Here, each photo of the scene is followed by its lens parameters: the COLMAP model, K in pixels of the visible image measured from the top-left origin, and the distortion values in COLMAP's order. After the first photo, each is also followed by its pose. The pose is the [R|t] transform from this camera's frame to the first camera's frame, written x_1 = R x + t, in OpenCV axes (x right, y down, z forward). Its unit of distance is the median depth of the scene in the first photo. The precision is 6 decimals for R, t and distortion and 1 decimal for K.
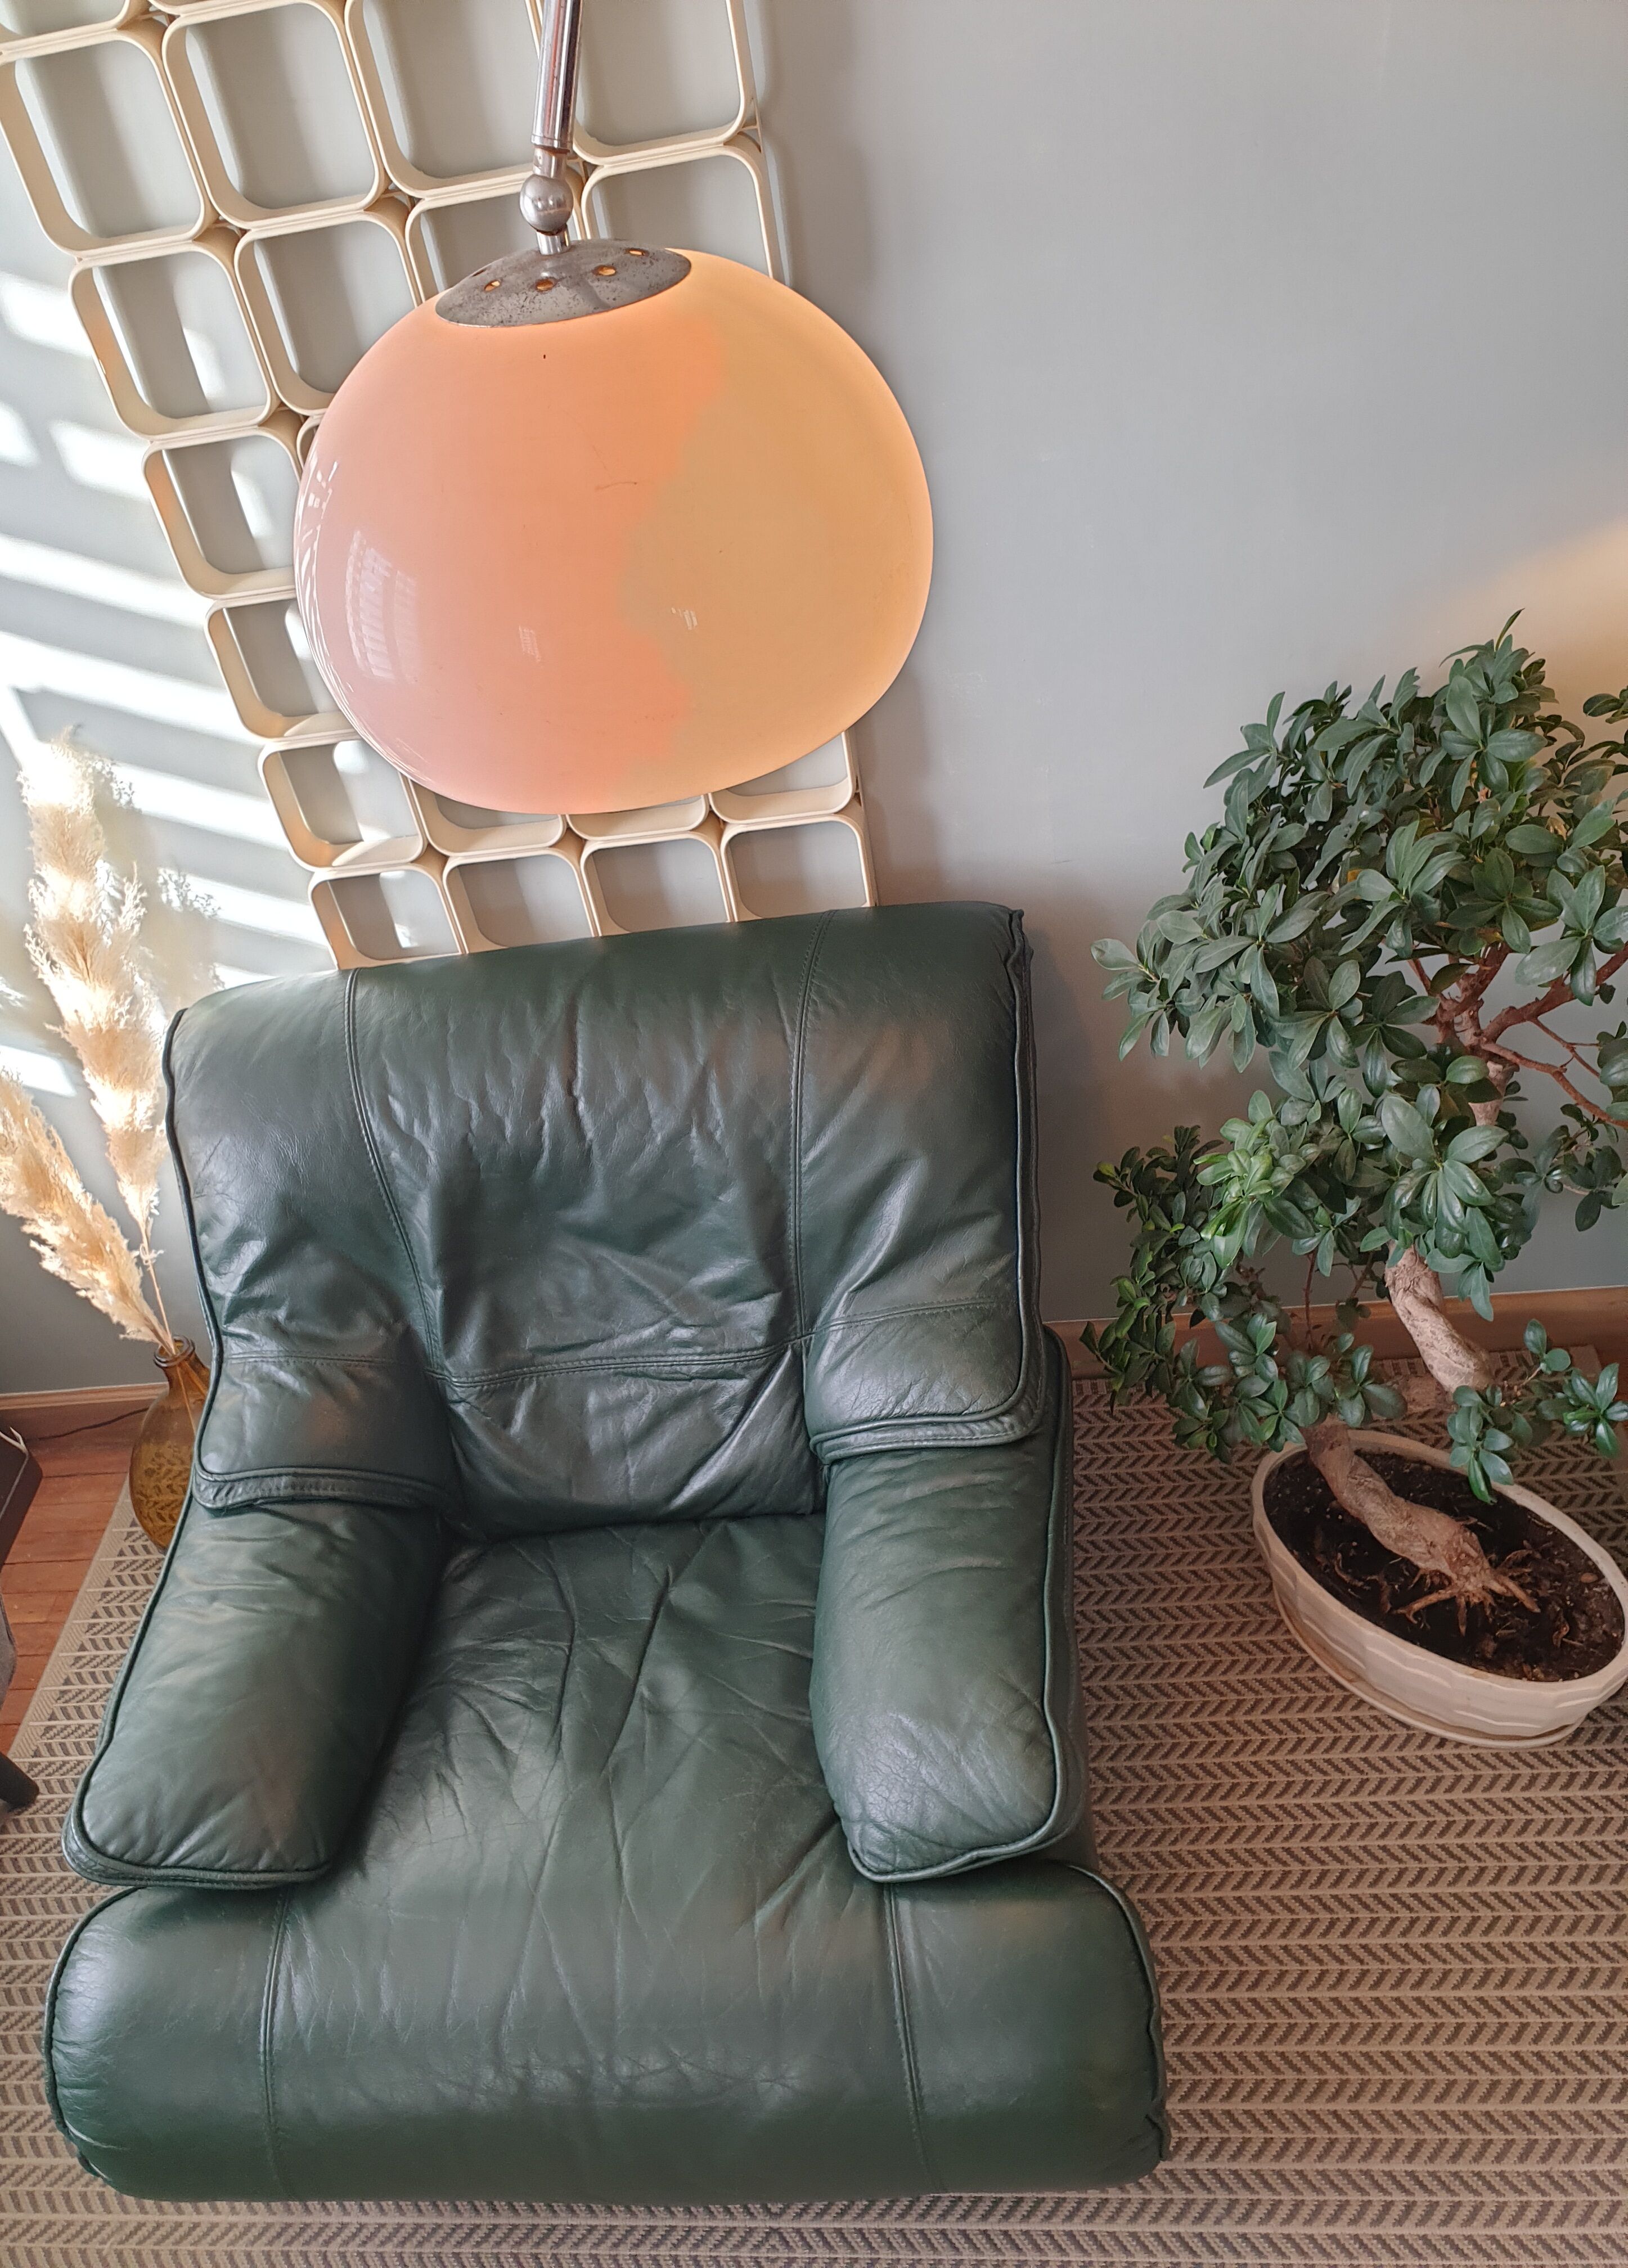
lens RADIAL K [[1693.4, 0, 814.0], [0, 1693.4, 1134.0], [0, 0, 1]] dist [0.003002, 0.009519]
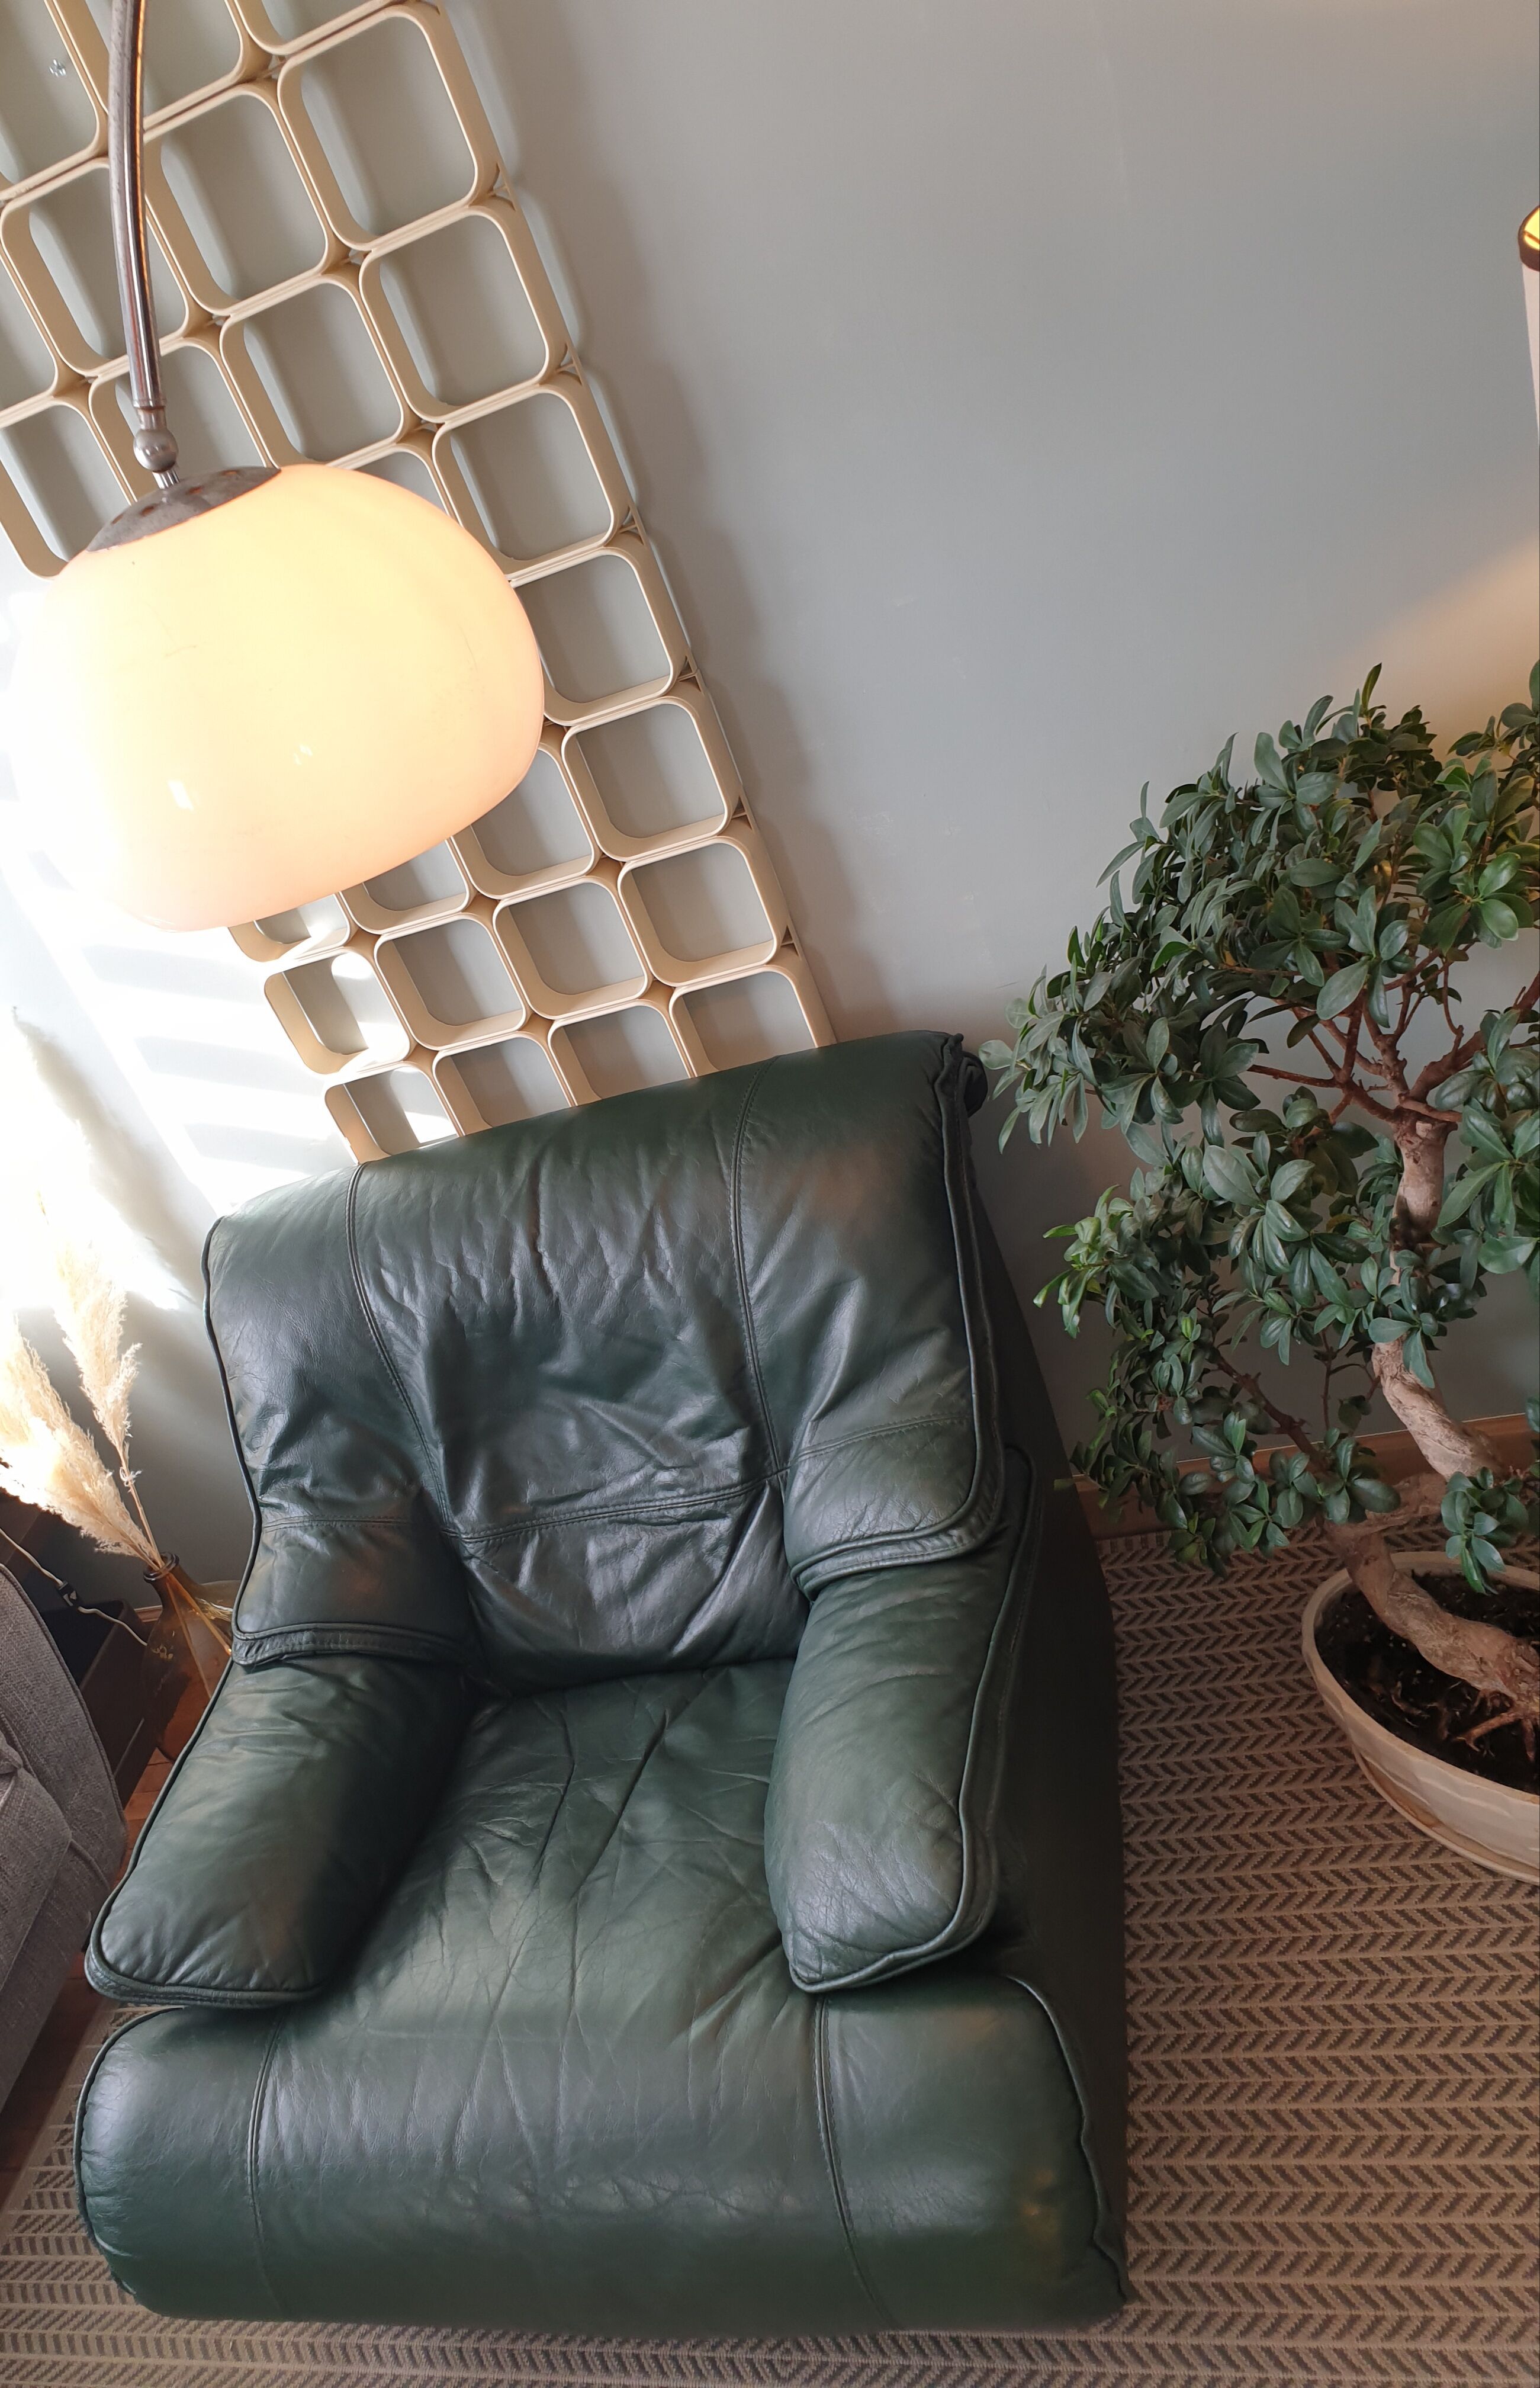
lens RADIAL K [[1812.0, 0, 770.0], [0, 1812.0, 1194.0], [0, 0, 1]] dist [0.006700, 0.004295]
pose [[0.970400, -0.100341, -0.219671, 0.249333], [0.074504, 0.989617, -0.122911, 0.090966], [0.229724, 0.102907, 0.967800, -0.067224]]
